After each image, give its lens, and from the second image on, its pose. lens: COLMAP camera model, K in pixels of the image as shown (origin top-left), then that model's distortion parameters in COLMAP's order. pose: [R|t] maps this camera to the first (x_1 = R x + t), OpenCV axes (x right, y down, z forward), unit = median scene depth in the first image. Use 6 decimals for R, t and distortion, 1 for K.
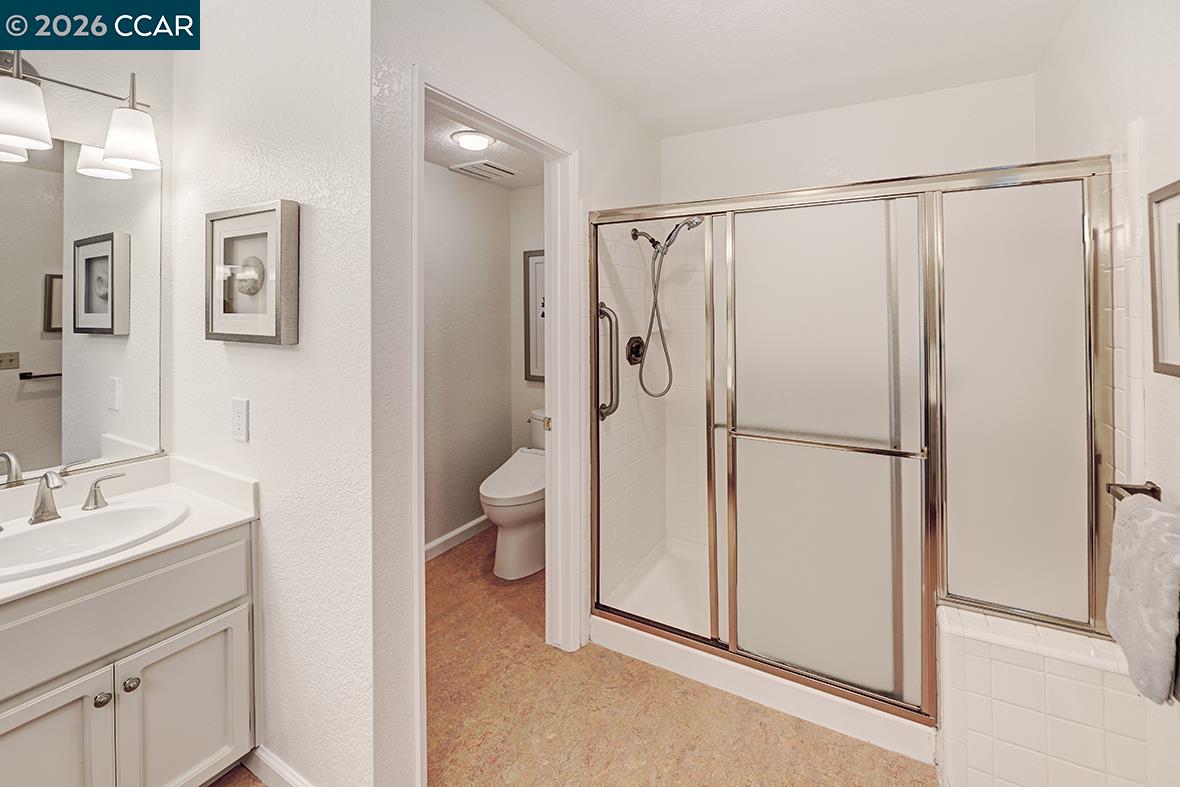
lens RADIAL K [[504.6, 0, 623.1], [0, 504.6, 316.3], [0, 0, 1]] dist [-0.004172, -0.000366]
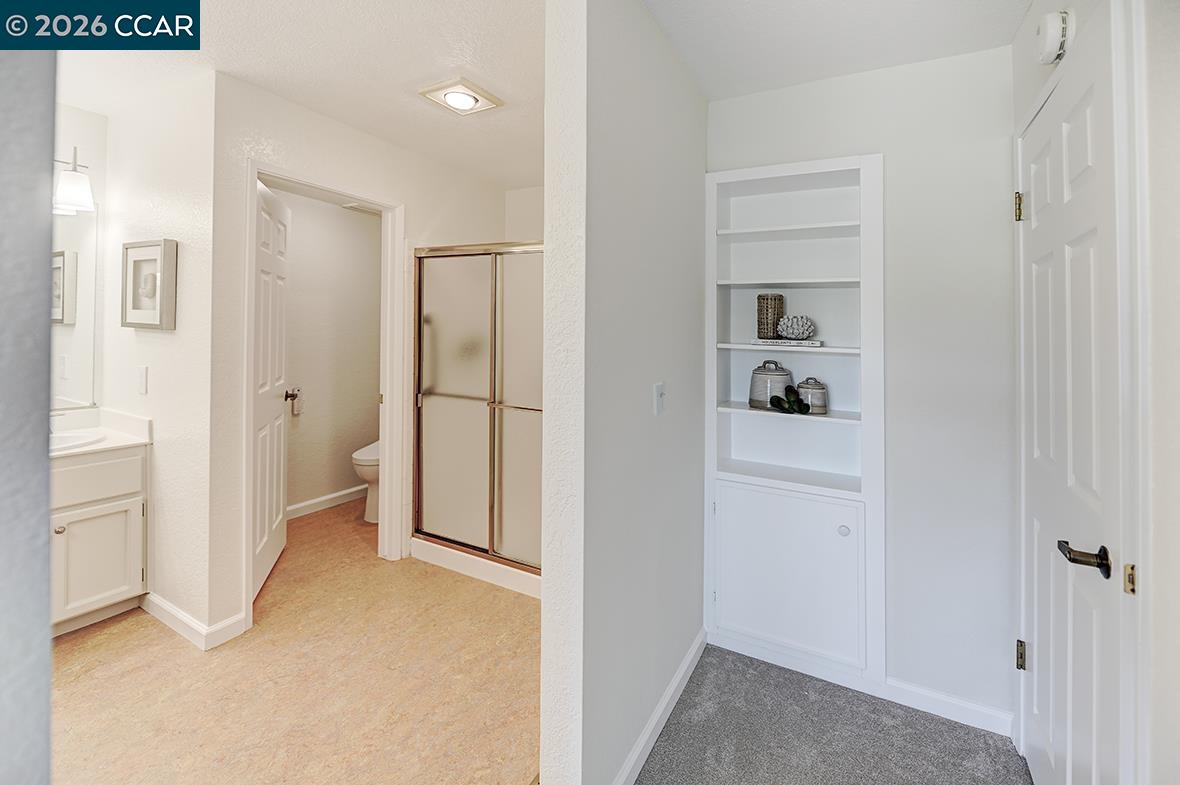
lens RADIAL K [[492.4, 0, 612.5], [0, 492.4, 344.5], [0, 0, 1]] dist [-0.001020, -0.000610]
pose [[0.999198, 0.034147, 0.020932, 0.540079], [-0.034453, 0.999302, 0.014464, 0.024223], [-0.020424, -0.015174, 0.999676, -0.444387]]
